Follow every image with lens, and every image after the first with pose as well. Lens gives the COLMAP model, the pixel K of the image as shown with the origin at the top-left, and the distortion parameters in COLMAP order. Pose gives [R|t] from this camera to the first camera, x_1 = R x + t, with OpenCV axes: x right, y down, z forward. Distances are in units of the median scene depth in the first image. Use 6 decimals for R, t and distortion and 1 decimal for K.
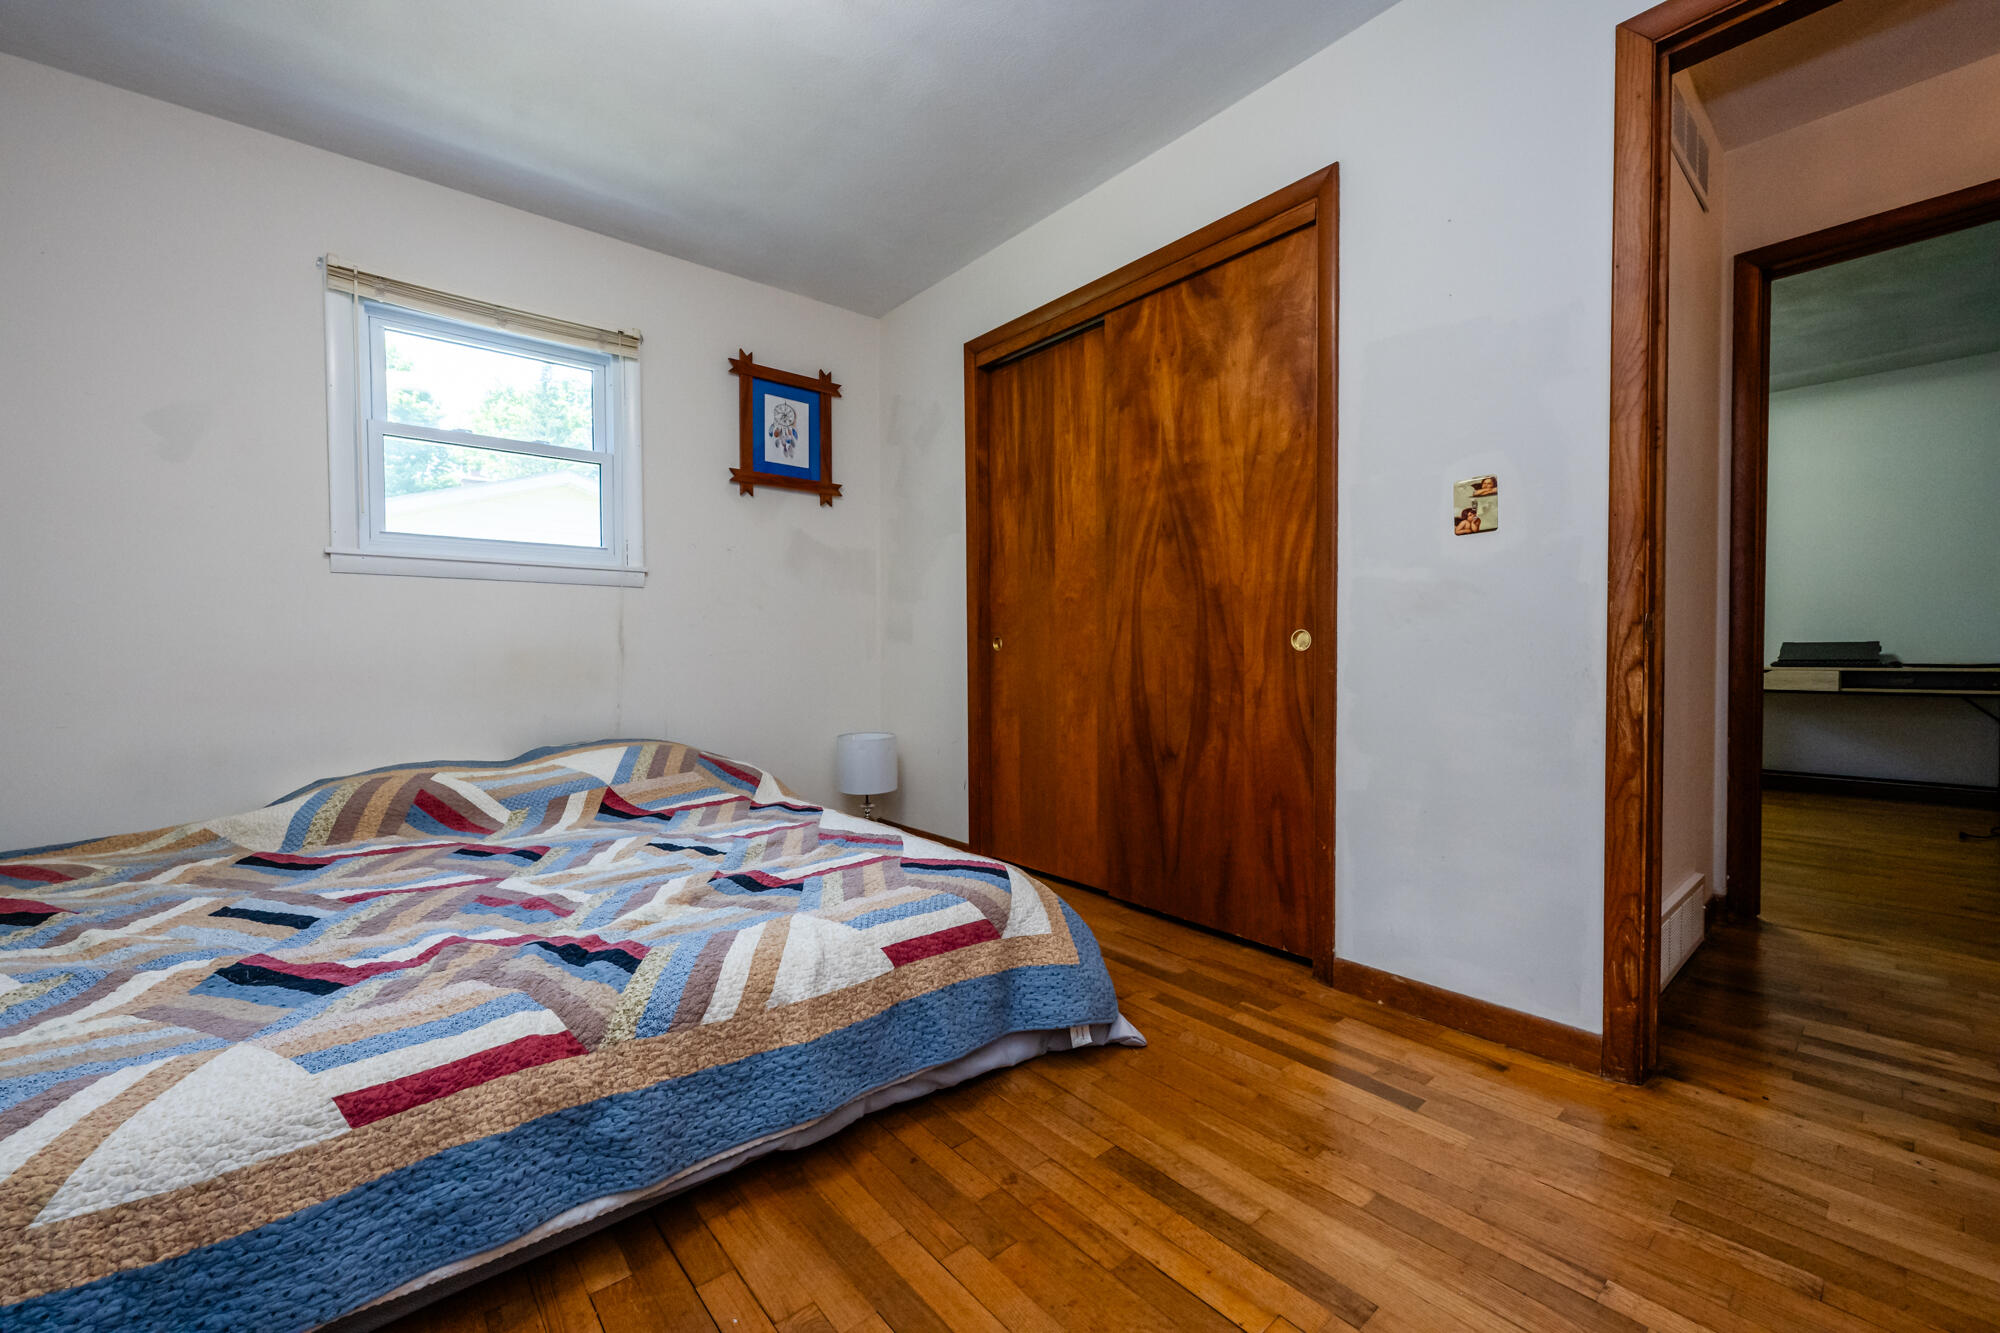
lens RADIAL K [[803.3, 0, 990.0], [0, 803.3, 678.0], [0, 0, 1]] dist [0.001911, 0.000190]
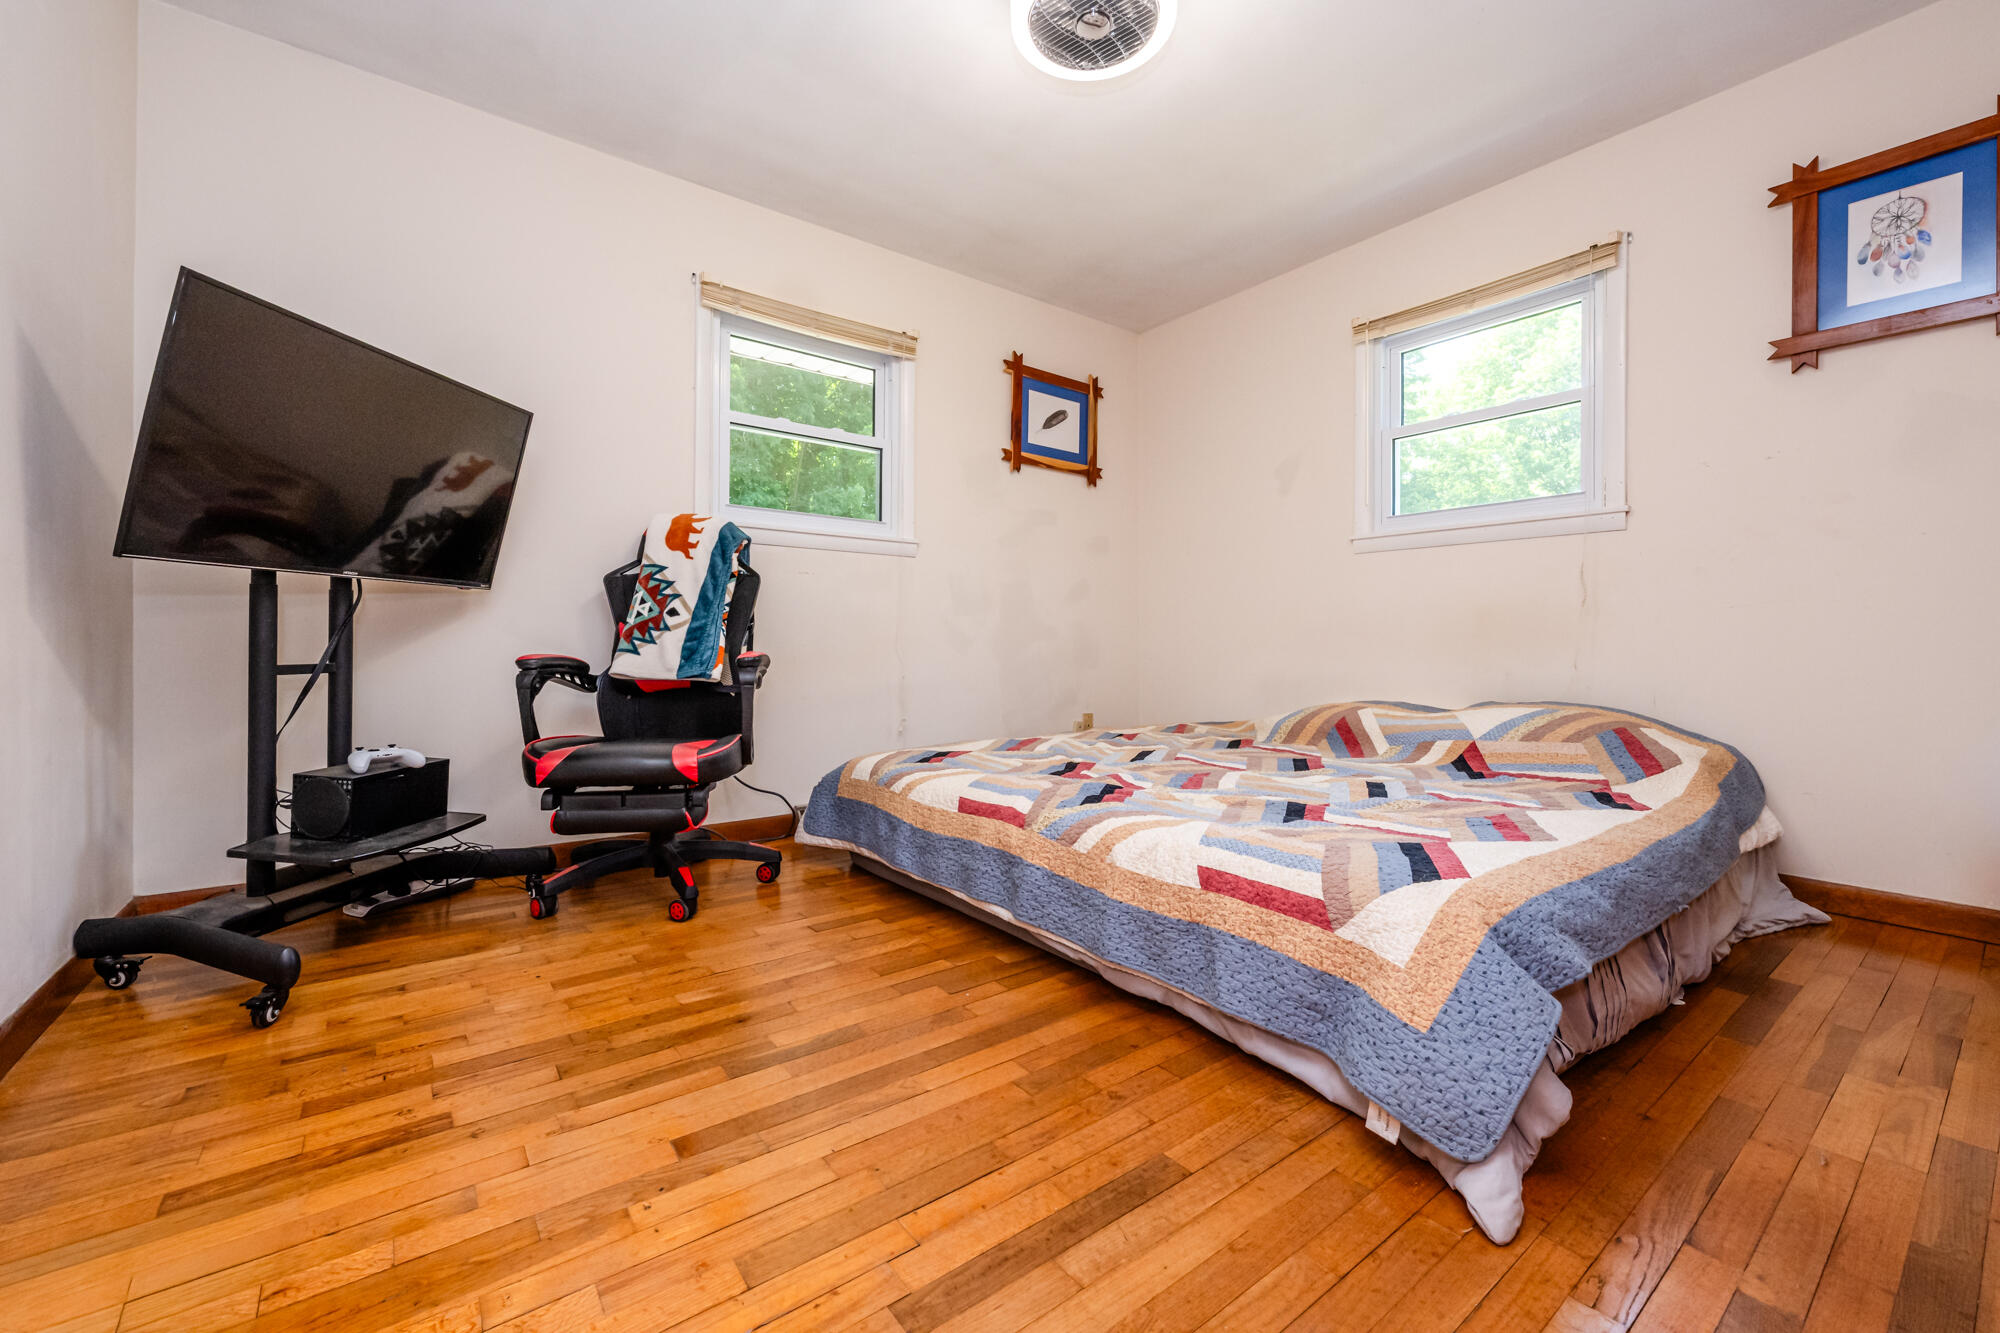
lens RADIAL K [[802.8, 0, 997.3], [0, 802.8, 652.1], [0, 0, 1]] dist [0.000529, -0.000147]
pose [[-0.050522, 0.013713, -0.998629, 0.879796], [-0.036968, 0.999195, 0.015591, 0.053594], [0.998039, 0.037705, -0.049975, 0.759236]]
